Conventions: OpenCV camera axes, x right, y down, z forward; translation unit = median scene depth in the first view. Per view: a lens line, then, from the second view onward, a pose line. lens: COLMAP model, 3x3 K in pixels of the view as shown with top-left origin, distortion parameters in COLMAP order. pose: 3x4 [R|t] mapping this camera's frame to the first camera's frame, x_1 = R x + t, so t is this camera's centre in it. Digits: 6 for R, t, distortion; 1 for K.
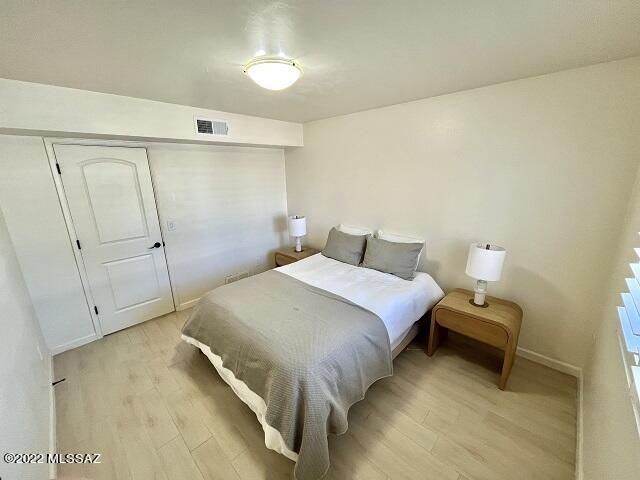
lens RADIAL K [[260.6, 0, 320.0], [0, 260.6, 240.0], [0, 0, 1]] dist [-0.000641, -0.000189]
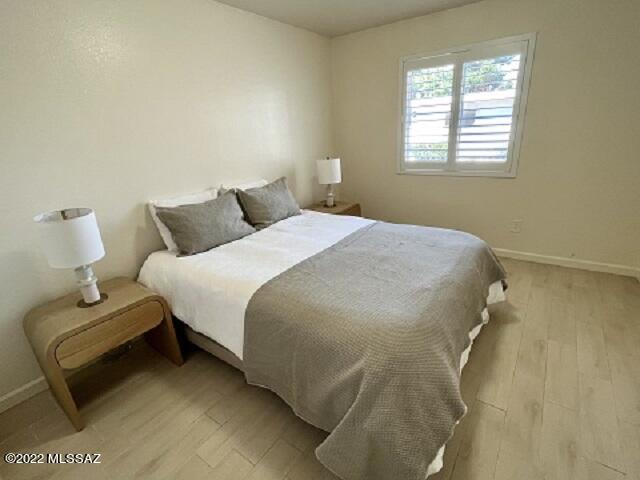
lens RADIAL K [[312.1, 0, 320.0], [0, 312.1, 240.0], [0, 0, 1]] dist [0.002419, 0.000649]
pose [[-0.153109, -0.335491, 0.929518, -0.681349], [0.291551, 0.883405, 0.366871, -0.138373], [-0.944222, 0.327173, -0.037444, 0.896767]]
